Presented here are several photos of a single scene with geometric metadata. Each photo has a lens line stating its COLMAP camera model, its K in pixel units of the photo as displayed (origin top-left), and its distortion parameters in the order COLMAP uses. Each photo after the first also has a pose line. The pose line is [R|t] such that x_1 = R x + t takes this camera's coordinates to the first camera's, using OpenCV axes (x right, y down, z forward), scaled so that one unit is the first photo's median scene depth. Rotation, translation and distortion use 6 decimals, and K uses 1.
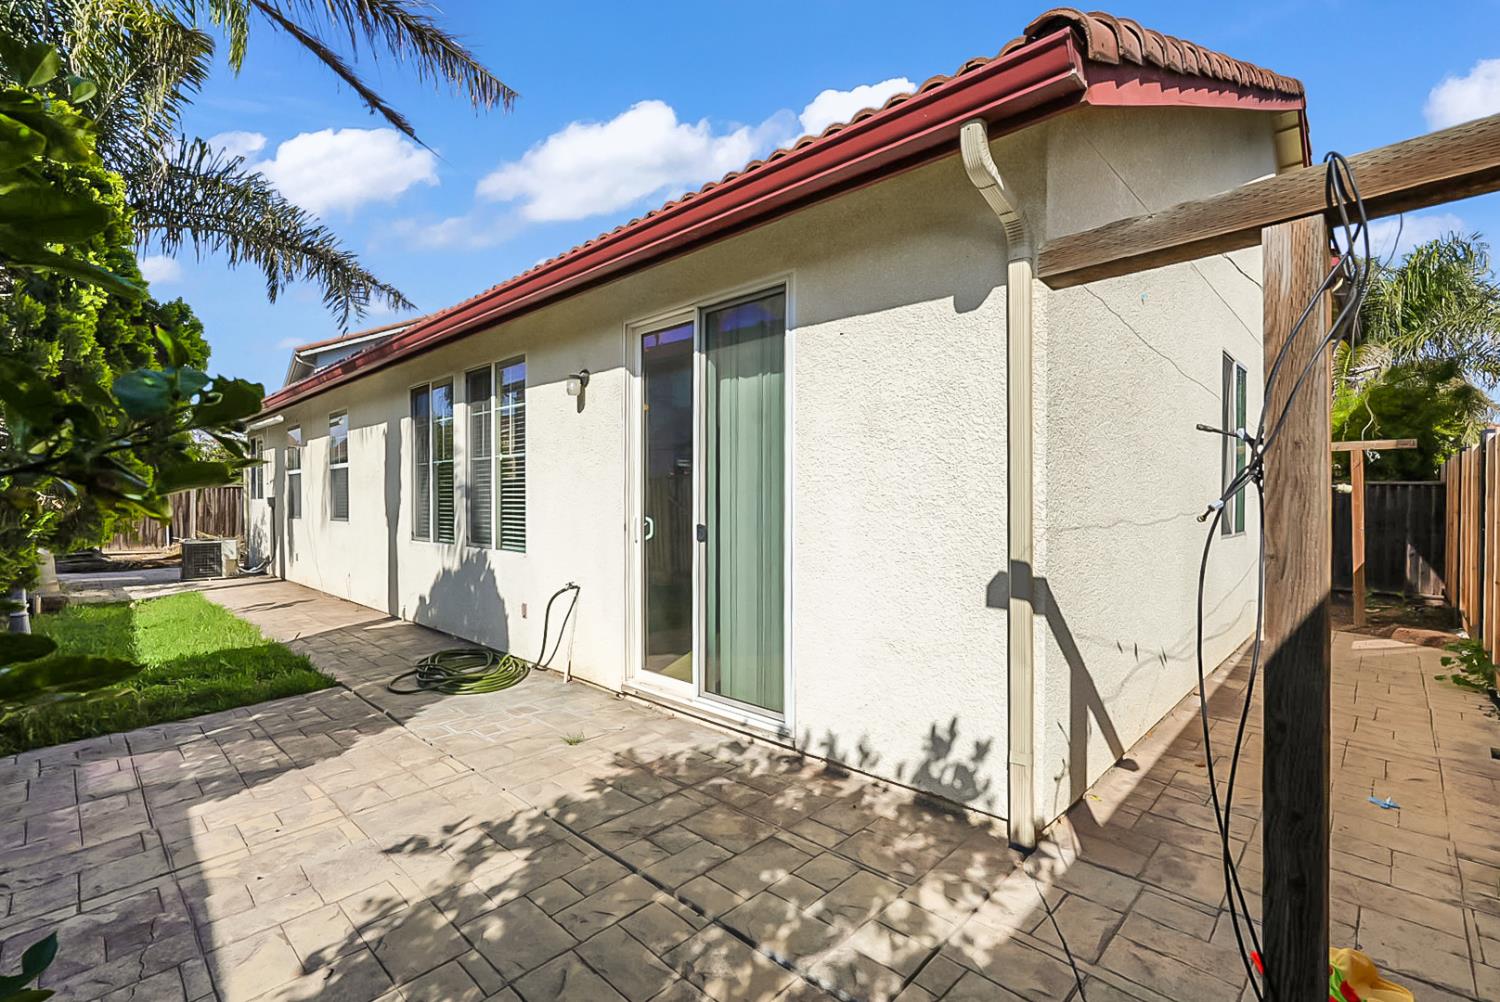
lens RADIAL K [[667.2, 0, 762.7], [0, 667.2, 499.0], [0, 0, 1]] dist [-0.016542, 0.006558]
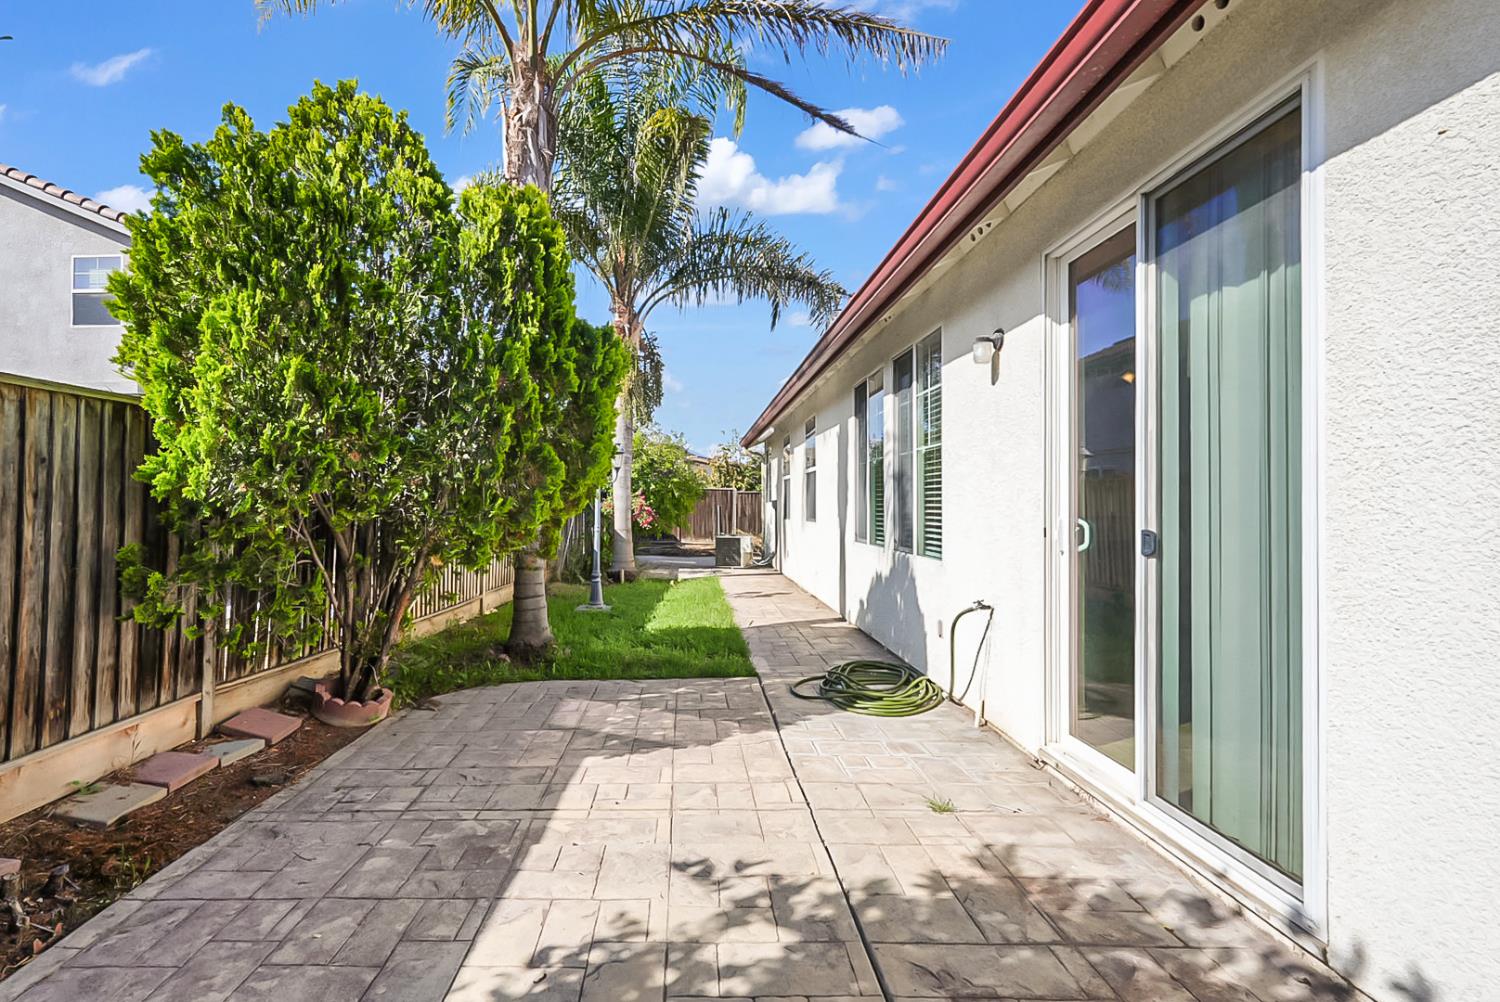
lens RADIAL K [[667.2, 0, 737.8], [0, 667.2, 497.0], [0, 0, 1]] dist [-0.016542, 0.006558]
pose [[0.662733, -0.008648, -0.748806, 0.131248], [-0.009821, 0.999747, -0.020239, 0.025129], [0.748791, 0.020767, 0.662481, 0.305294]]
